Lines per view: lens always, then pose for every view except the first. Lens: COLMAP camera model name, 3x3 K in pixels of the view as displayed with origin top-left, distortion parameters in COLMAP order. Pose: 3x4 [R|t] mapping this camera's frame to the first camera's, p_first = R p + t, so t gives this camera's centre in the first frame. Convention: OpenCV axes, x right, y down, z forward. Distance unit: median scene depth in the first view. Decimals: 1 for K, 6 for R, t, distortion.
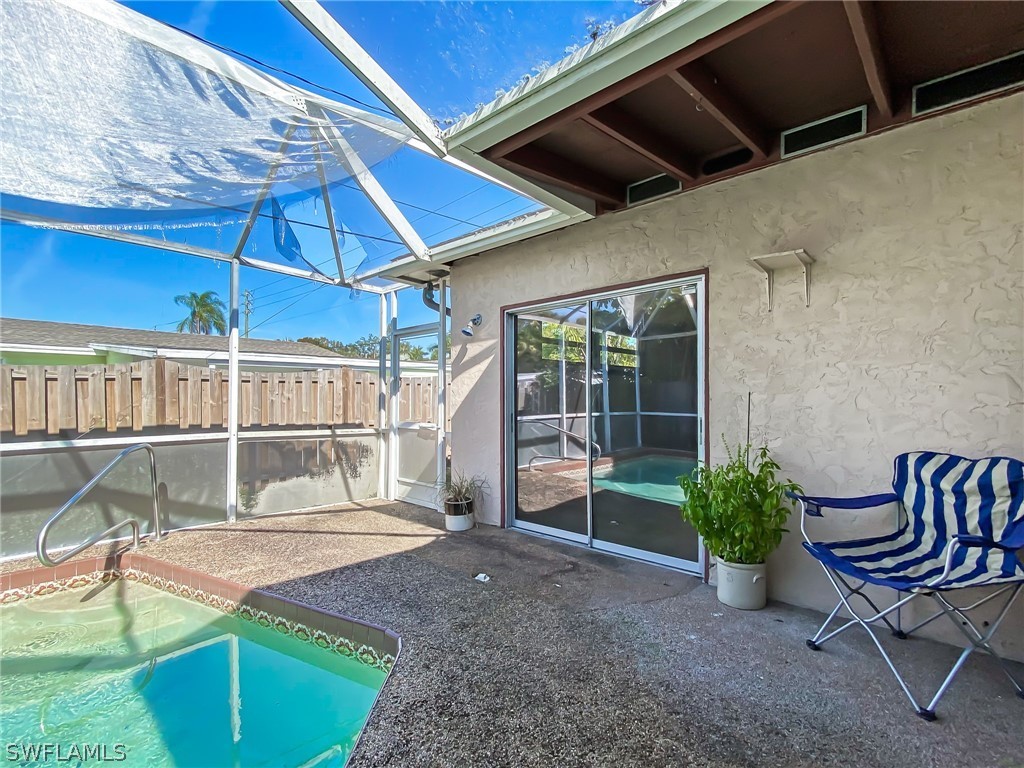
lens RADIAL K [[469.5, 0, 512.6], [0, 469.5, 394.2], [0, 0, 1]] dist [0.015461, -0.000486]
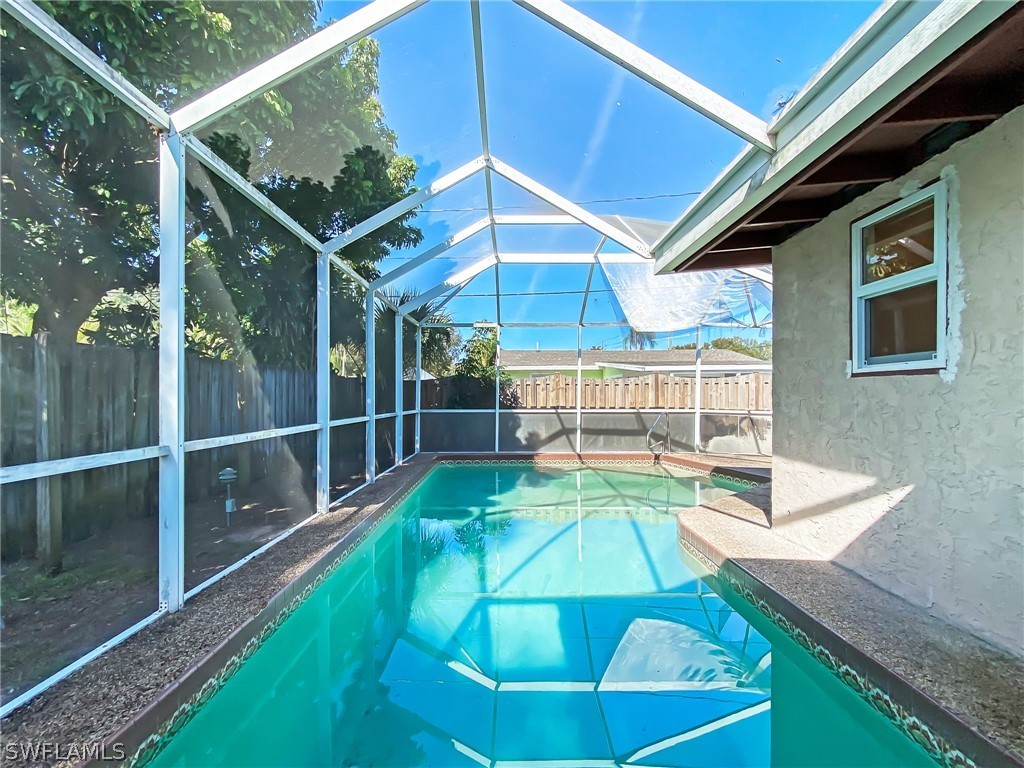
lens RADIAL K [[469.5, 0, 512.6], [0, 469.5, 394.2], [0, 0, 1]] dist [0.015461, -0.000486]
pose [[0.679593, -0.000027, -0.733589, 0.303285], [-0.001868, 0.999997, -0.001768, 0.019393], [0.733587, 0.002572, 0.679591, -0.826643]]
